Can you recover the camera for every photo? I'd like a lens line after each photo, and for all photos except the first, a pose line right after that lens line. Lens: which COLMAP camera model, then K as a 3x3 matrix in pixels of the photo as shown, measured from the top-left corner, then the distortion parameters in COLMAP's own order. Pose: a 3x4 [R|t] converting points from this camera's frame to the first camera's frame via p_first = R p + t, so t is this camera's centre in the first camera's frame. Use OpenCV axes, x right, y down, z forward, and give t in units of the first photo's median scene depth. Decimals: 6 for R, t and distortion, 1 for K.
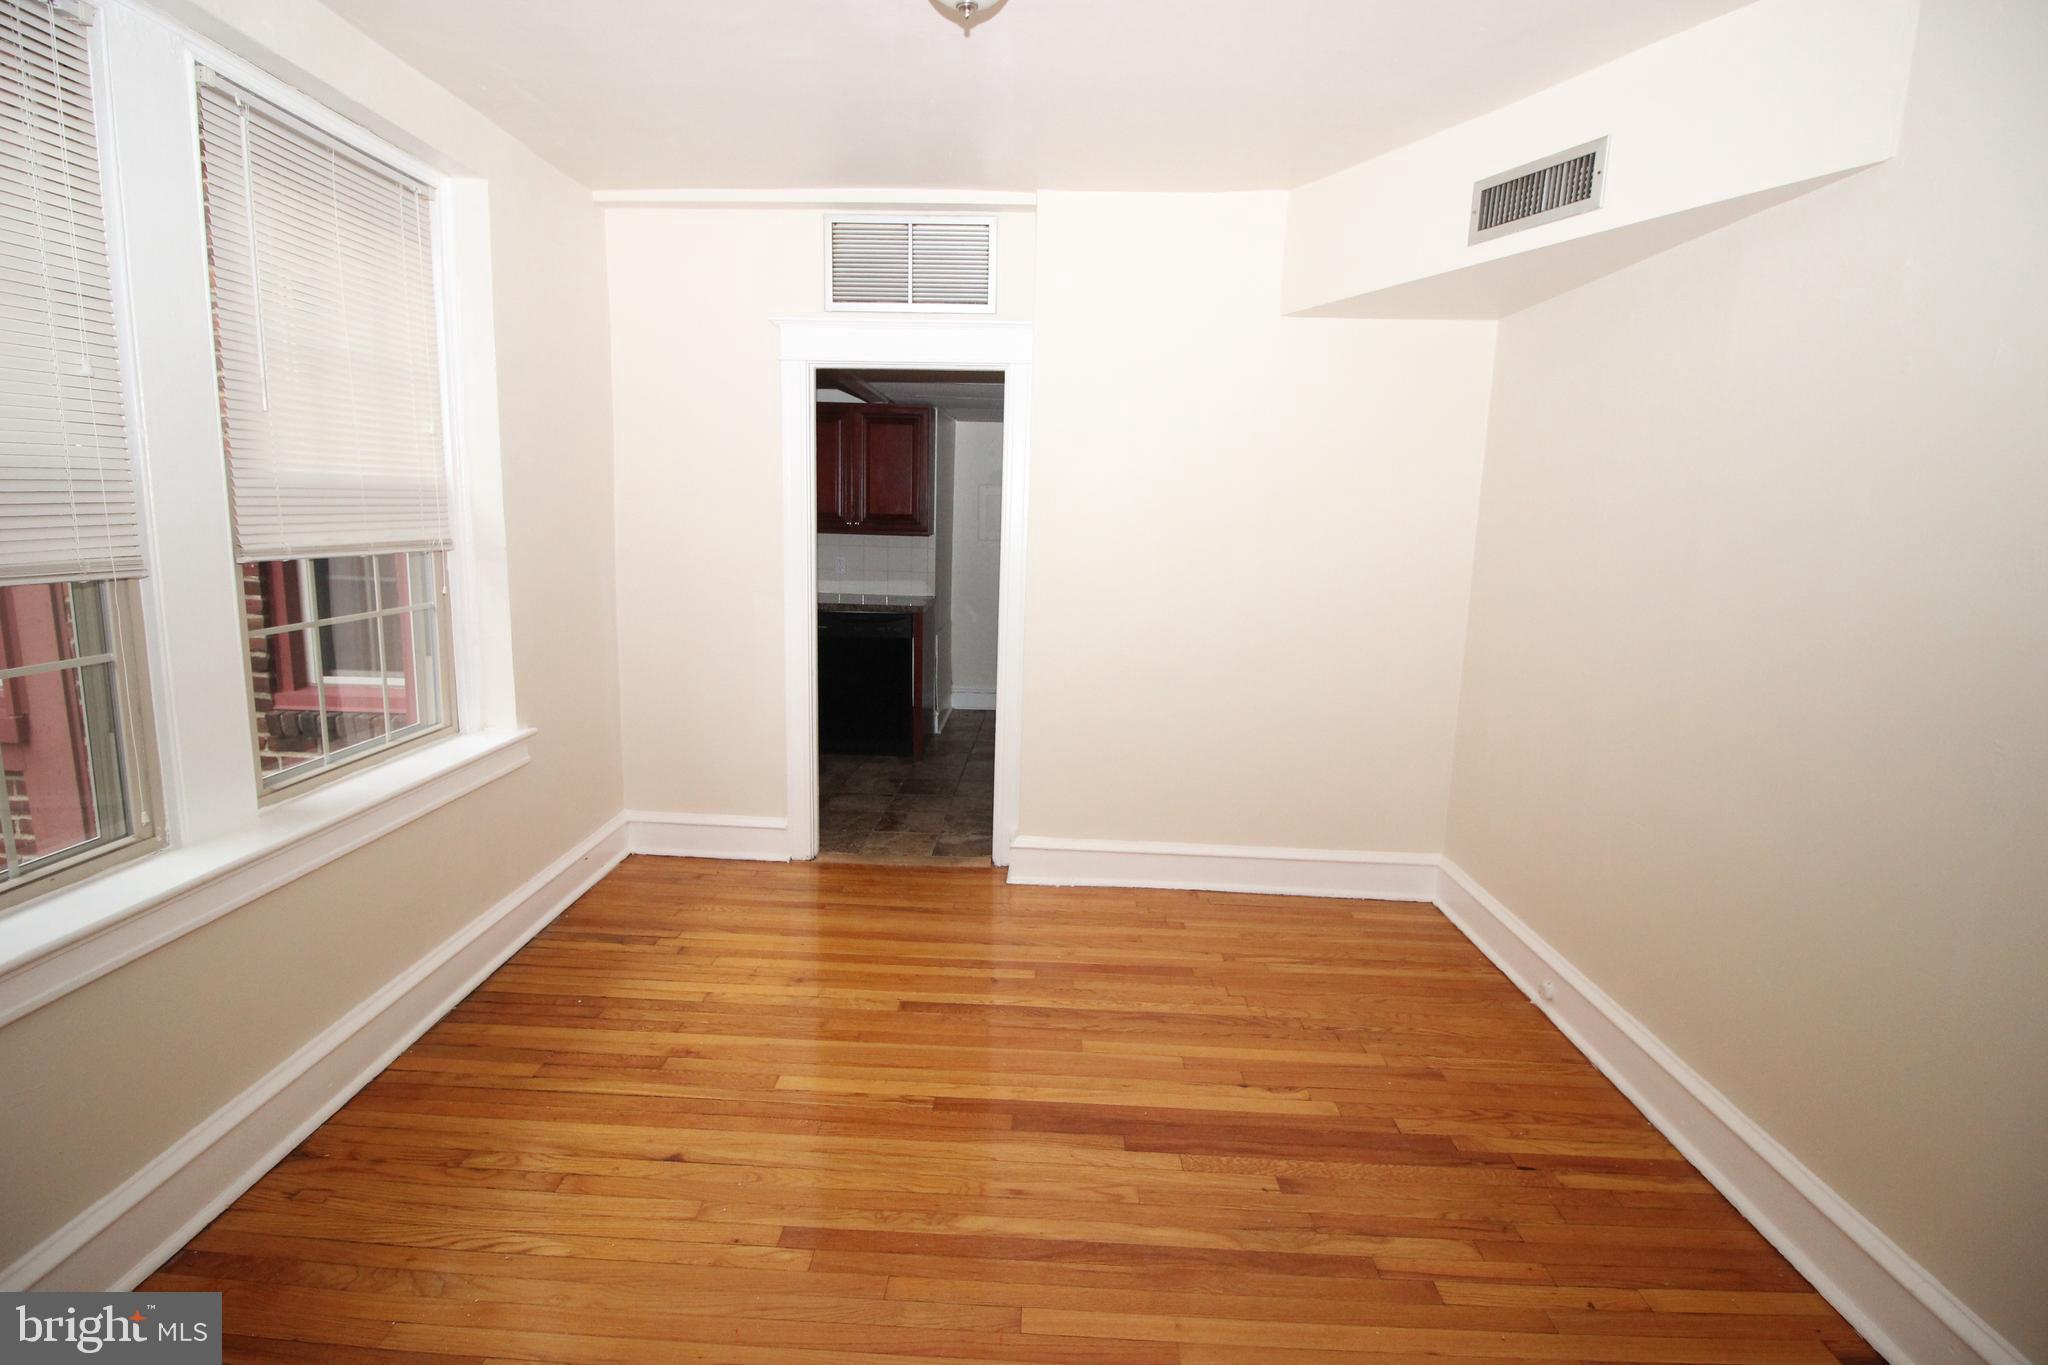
lens RADIAL K [[951.7, 0, 1016.1], [0, 951.7, 665.5], [0, 0, 1]] dist [-0.004698, -0.008924]
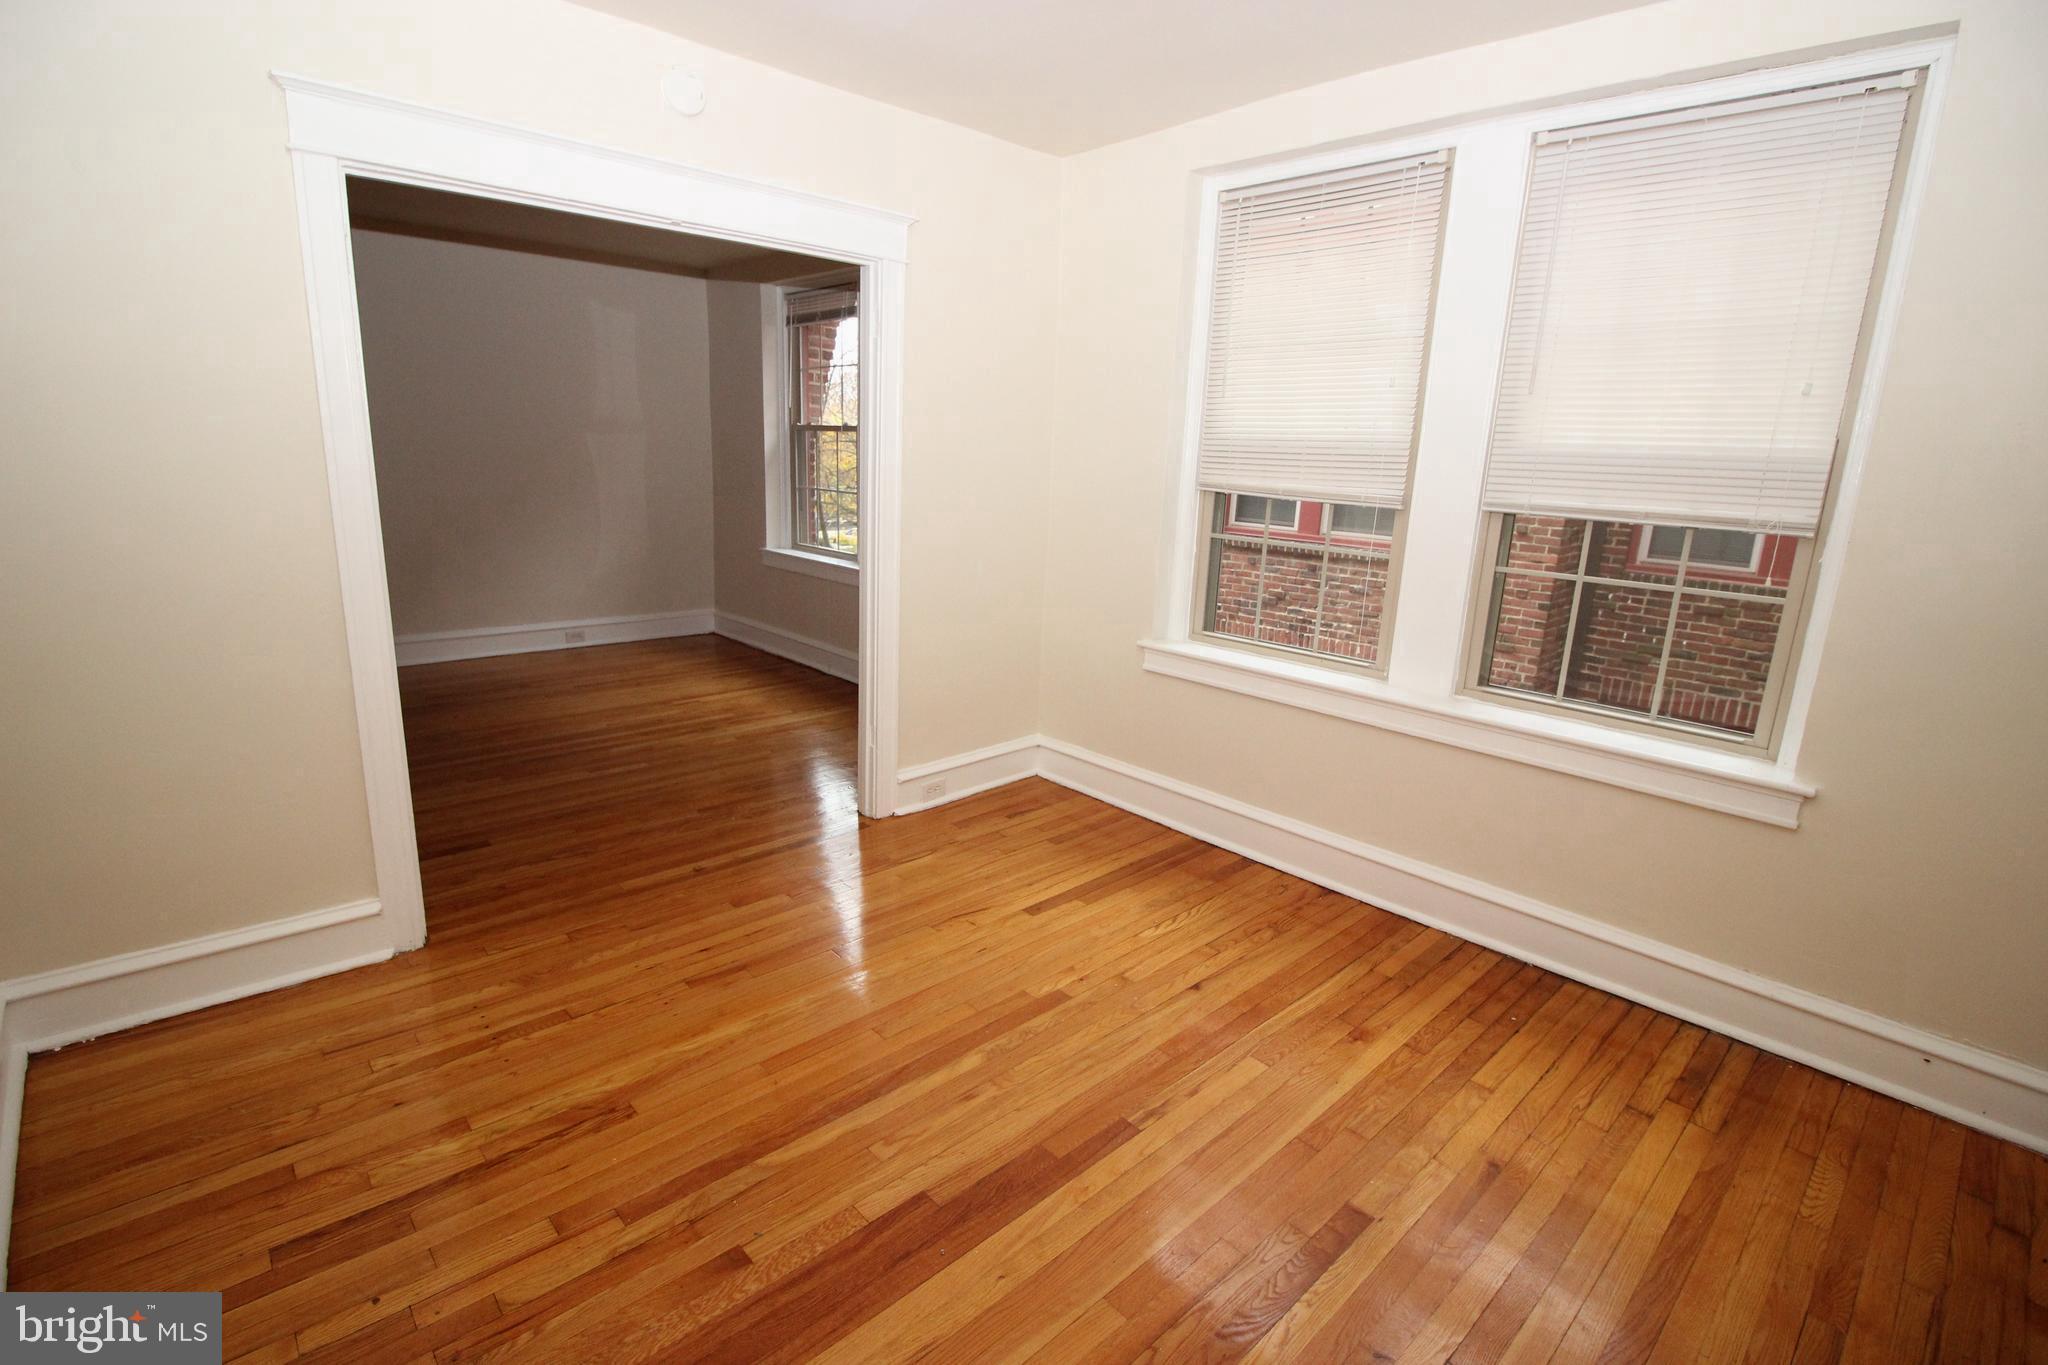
lens RADIAL K [[951.7, 0, 1008.4], [0, 951.7, 663.9], [0, 0, 1]] dist [-0.004698, -0.008924]
pose [[-0.714542, 0.103219, -0.691937, 0.465332], [-0.169883, 0.933852, 0.314739, -0.161539], [0.678653, 0.342443, -0.649741, 1.121454]]
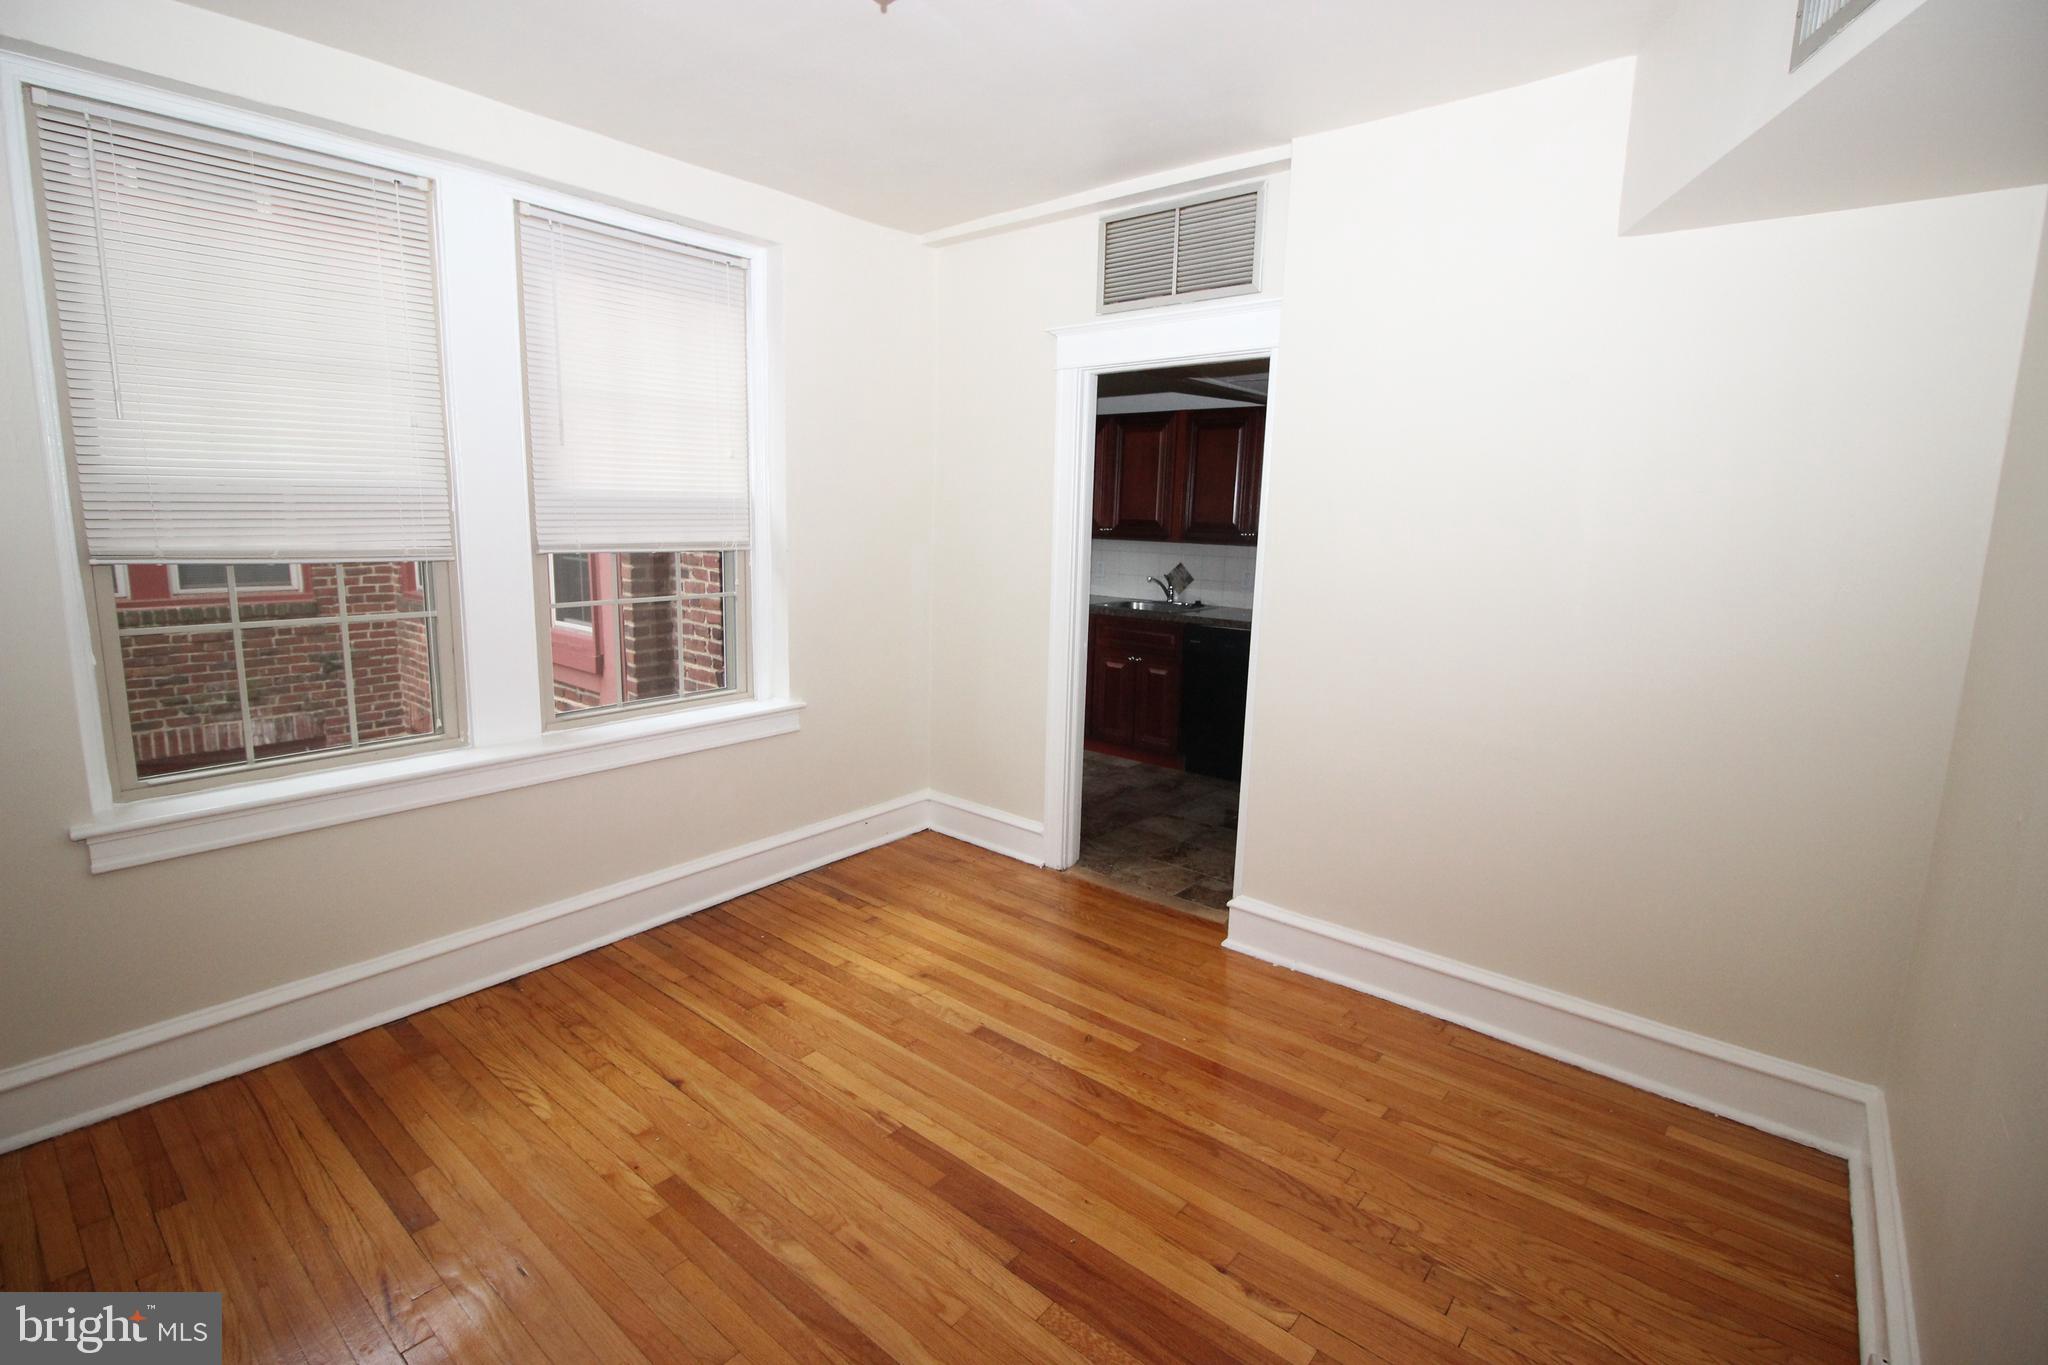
lens RADIAL K [[951.7, 0, 1017.7], [0, 951.7, 665.8], [0, 0, 1]] dist [-0.004698, -0.008924]
pose [[0.789096, 0.092220, -0.607308, 0.458651], [-0.101156, 0.994677, 0.019606, -0.032013], [0.605883, 0.045962, 0.794225, 0.240797]]
